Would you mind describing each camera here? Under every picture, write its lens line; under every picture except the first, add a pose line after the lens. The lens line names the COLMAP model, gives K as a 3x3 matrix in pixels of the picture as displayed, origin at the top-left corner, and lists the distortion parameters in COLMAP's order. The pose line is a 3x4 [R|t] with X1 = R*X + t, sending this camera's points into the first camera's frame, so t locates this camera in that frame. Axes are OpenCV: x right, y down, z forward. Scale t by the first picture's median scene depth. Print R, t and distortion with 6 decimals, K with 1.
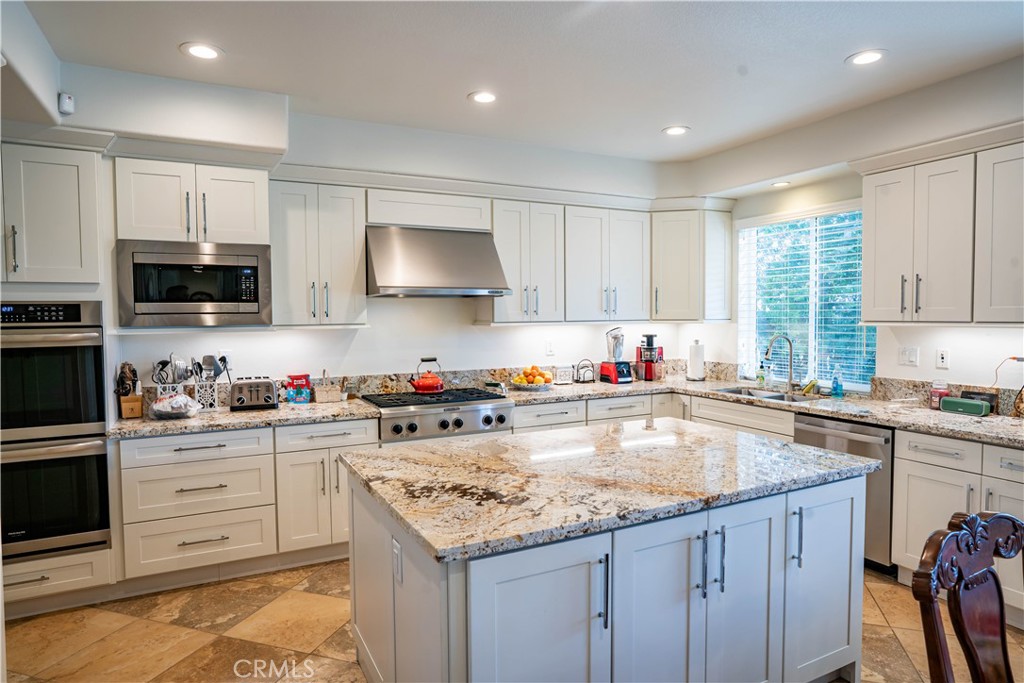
lens RADIAL K [[596.4, 0, 512.0], [0, 596.4, 341.5], [0, 0, 1]] dist [-0.034639, 0.001472]
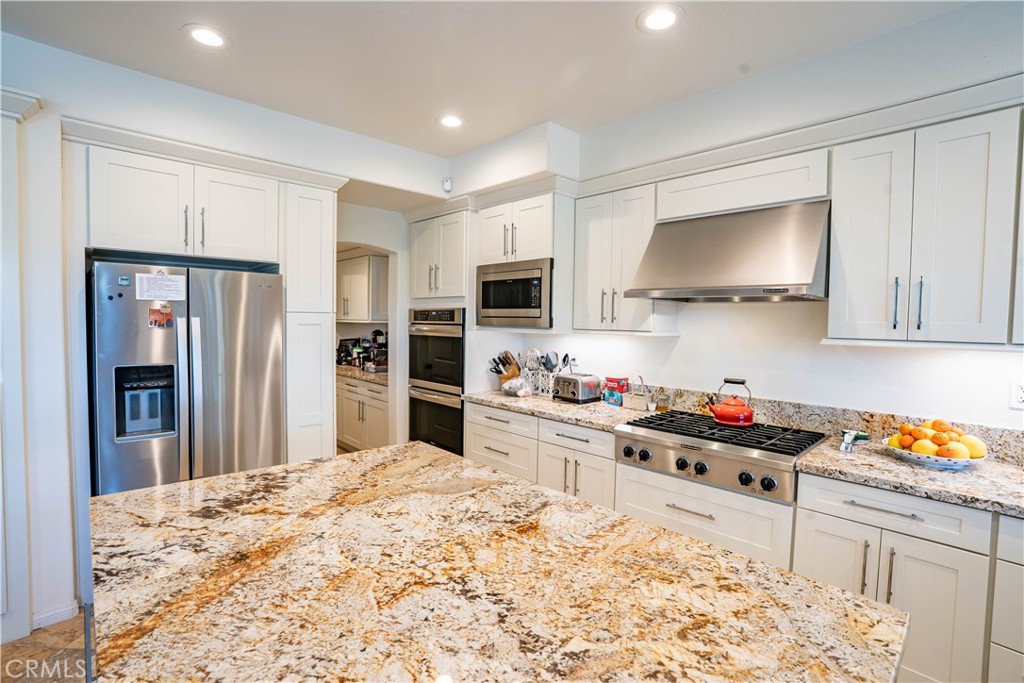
lens RADIAL K [[473.2, 0, 508.5], [0, 473.2, 341.8], [0, 0, 1]] dist [-0.072419, 0.028703]
pose [[0.277809, 0.056411, -0.958979, 0.476852], [-0.062362, 0.997228, 0.040596, -0.036152], [0.958610, 0.048526, 0.280557, 0.722586]]
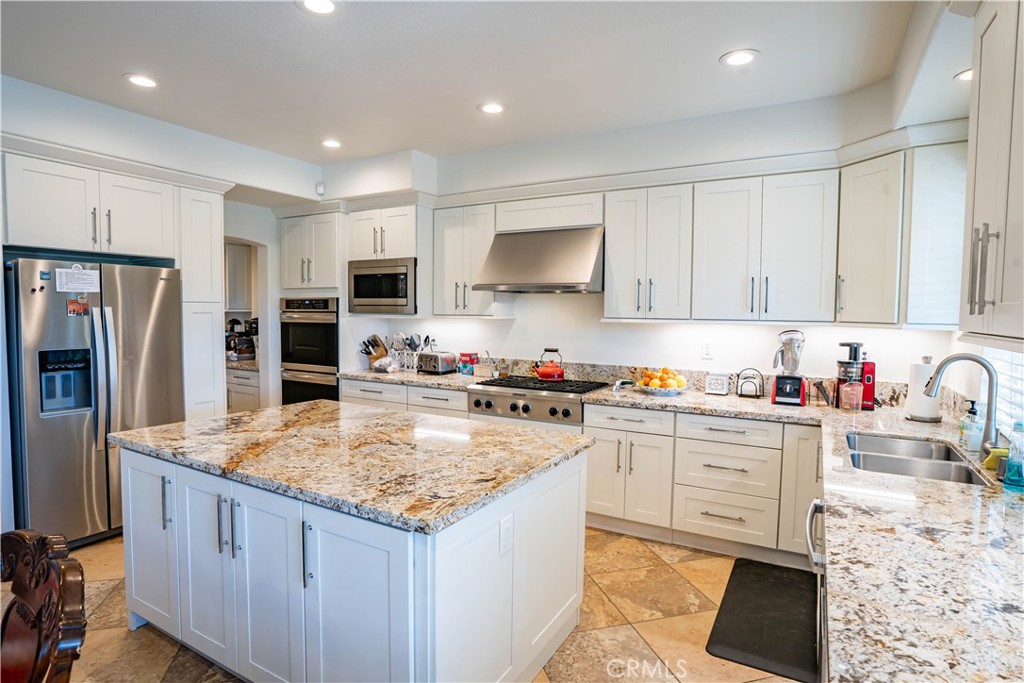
lens RADIAL K [[541.8, 0, 508.3], [0, 541.8, 335.3], [0, 0, 1]] dist [-0.049460, 0.000241]
pose [[0.541655, 0.052426, -0.838965, 0.860646], [-0.052378, 0.998219, 0.028561, -0.027518], [0.838968, 0.028473, 0.543436, 0.524966]]
